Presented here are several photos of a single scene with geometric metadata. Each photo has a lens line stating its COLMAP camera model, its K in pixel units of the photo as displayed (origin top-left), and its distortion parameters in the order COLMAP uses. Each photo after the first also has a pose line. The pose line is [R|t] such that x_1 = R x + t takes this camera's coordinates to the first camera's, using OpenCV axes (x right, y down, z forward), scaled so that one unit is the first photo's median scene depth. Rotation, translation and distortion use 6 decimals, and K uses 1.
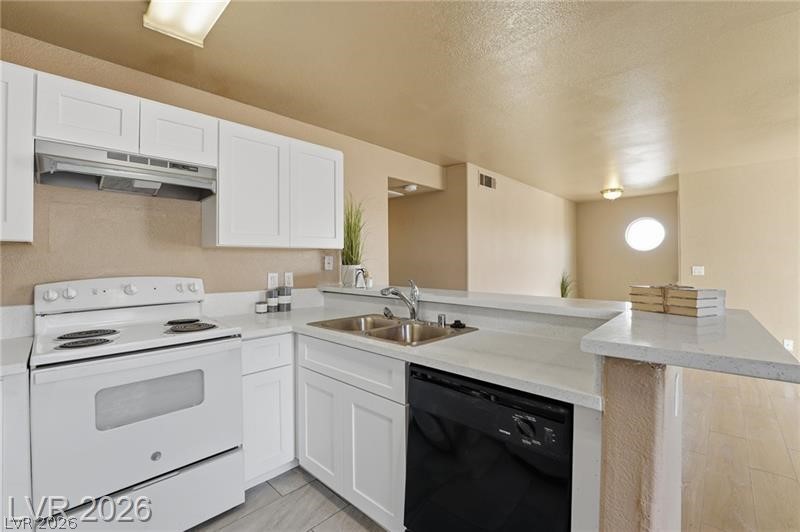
lens RADIAL K [[343.6, 0, 399.0], [0, 343.6, 258.9], [0, 0, 1]] dist [-0.022470, 0.000331]
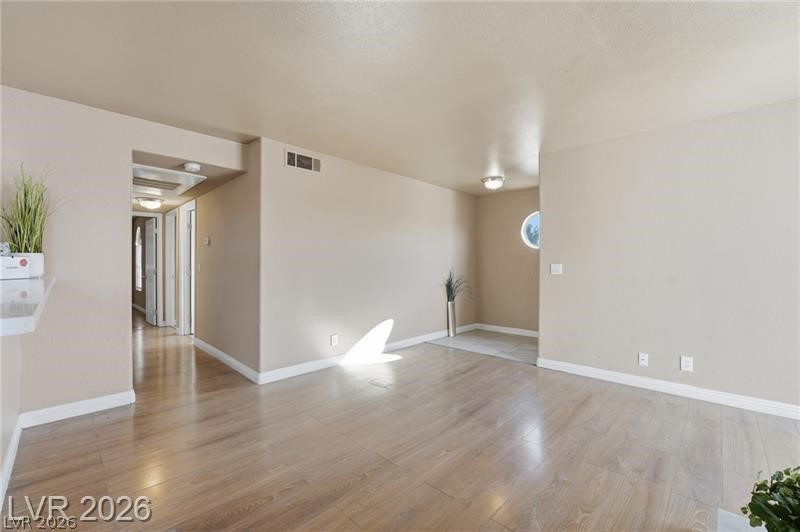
lens RADIAL K [[336.0, 0, 400.0], [0, 336.0, 263.1], [0, 0, 1]] dist [-0.025221, -0.000266]
pose [[0.999922, 0.009836, -0.007729, 0.970896], [-0.009811, 0.999947, 0.003267, 0.039602], [0.007761, -0.003191, 0.999965, 0.317969]]
